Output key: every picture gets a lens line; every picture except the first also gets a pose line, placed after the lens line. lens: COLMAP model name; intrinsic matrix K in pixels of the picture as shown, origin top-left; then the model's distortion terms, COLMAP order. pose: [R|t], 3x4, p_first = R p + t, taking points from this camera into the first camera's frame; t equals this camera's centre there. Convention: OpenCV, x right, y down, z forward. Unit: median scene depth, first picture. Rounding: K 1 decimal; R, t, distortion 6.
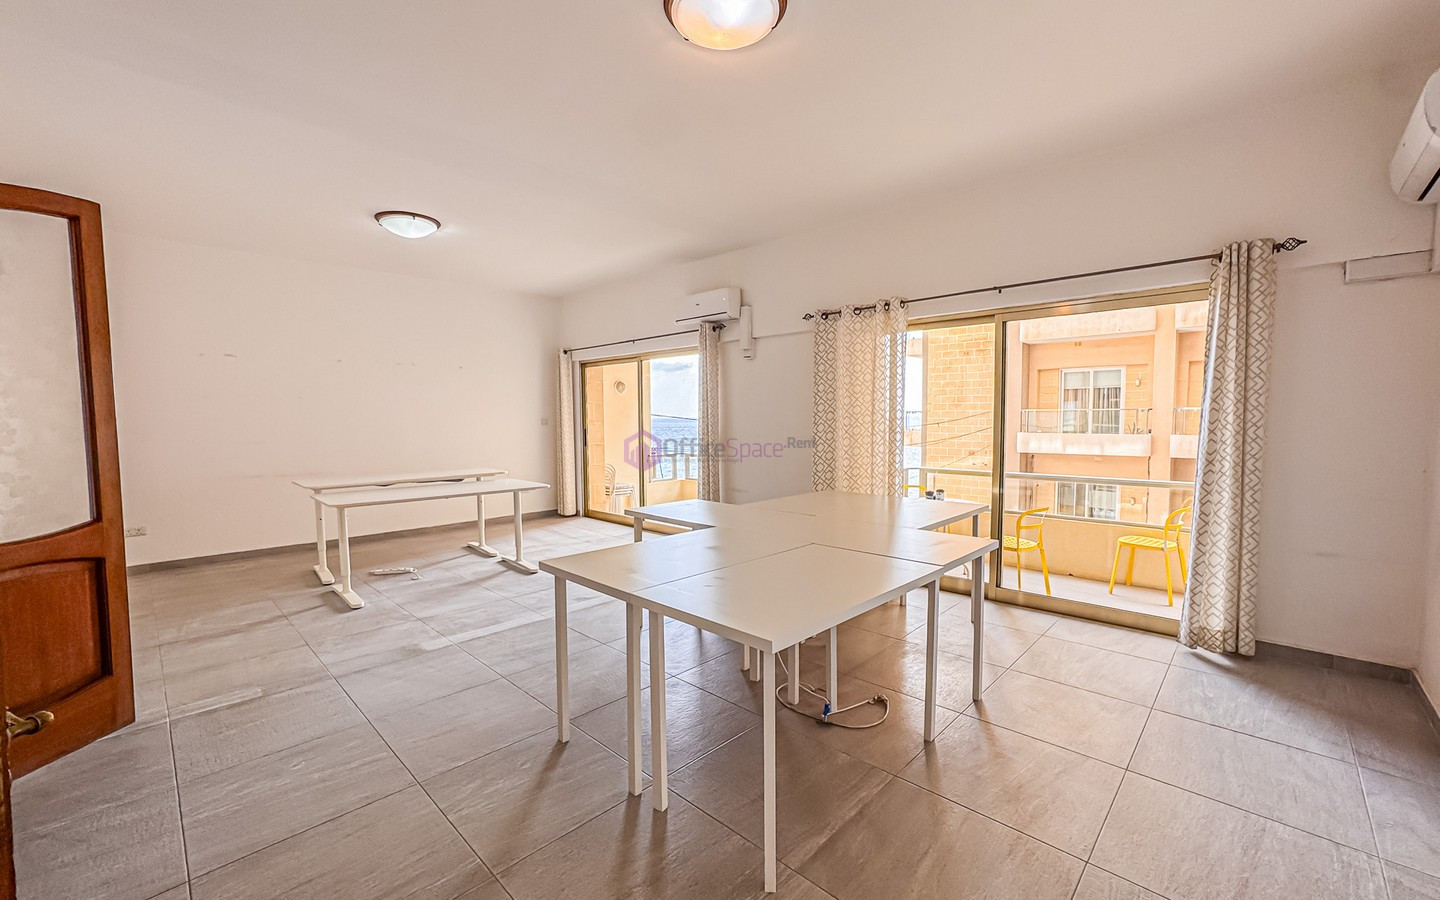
lens RADIAL K [[576.8, 0, 719.9], [0, 576.8, 446.6], [0, 0, 1]] dist [-0.031731, 0.013681]
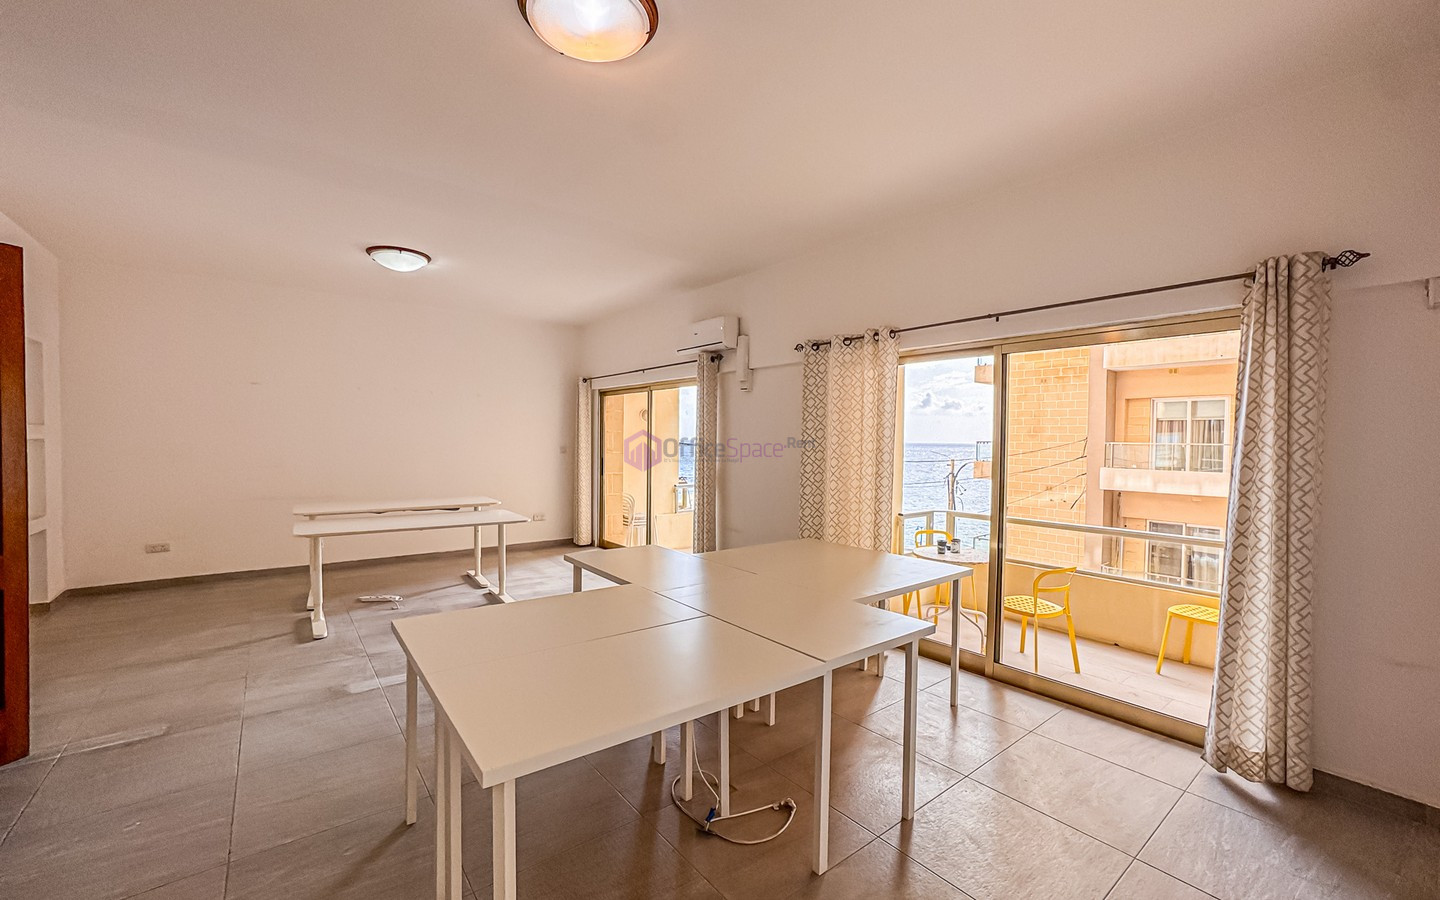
lens RADIAL K [[576.8, 0, 719.9], [0, 576.8, 446.6], [0, 0, 1]] dist [-0.031731, 0.013681]
pose [[0.990617, 0.020800, -0.135074, 0.226529], [-0.026184, 0.998927, -0.038208, -0.040358], [0.134134, 0.041386, 0.990099, 0.107334]]
